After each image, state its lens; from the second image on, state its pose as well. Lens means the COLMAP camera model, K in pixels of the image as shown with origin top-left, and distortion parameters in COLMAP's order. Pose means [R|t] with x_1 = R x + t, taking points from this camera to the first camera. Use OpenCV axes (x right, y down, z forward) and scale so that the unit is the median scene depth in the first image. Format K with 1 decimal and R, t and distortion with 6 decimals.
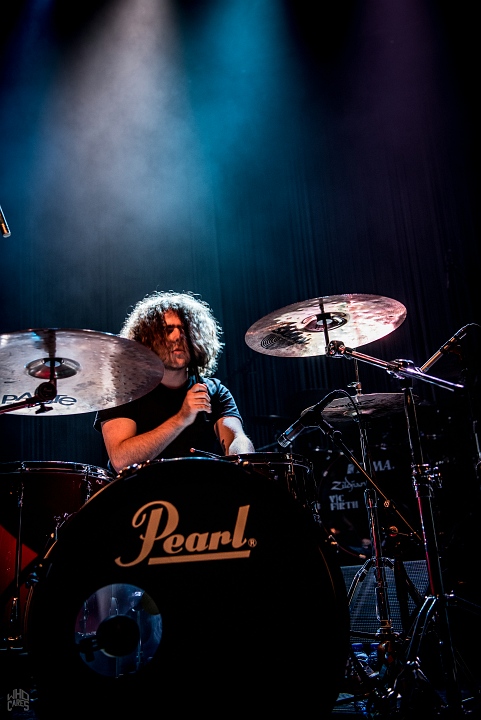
lens RADIAL K [[815.2, 0, 246.2], [0, 815.2, 358.4], [0, 0, 1]] dist [0.082764, 0.000000]
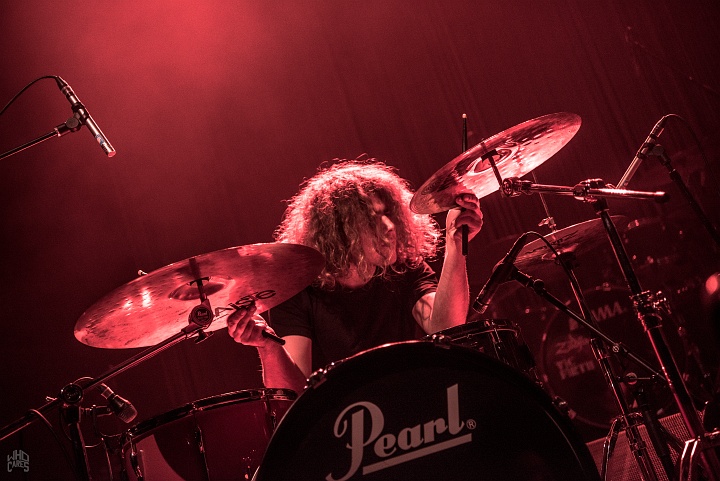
lens RADIAL K [[1095.2, 0, 363.2], [0, 1095.2, 224.0], [0, 0, 1]] dist [0.241841, 0.000000]
pose [[0.968324, -0.245538, -0.045391, 0.001753], [0.245385, 0.969384, -0.008985, -0.001653], [0.046208, -0.002438, 0.998929, -0.183418]]
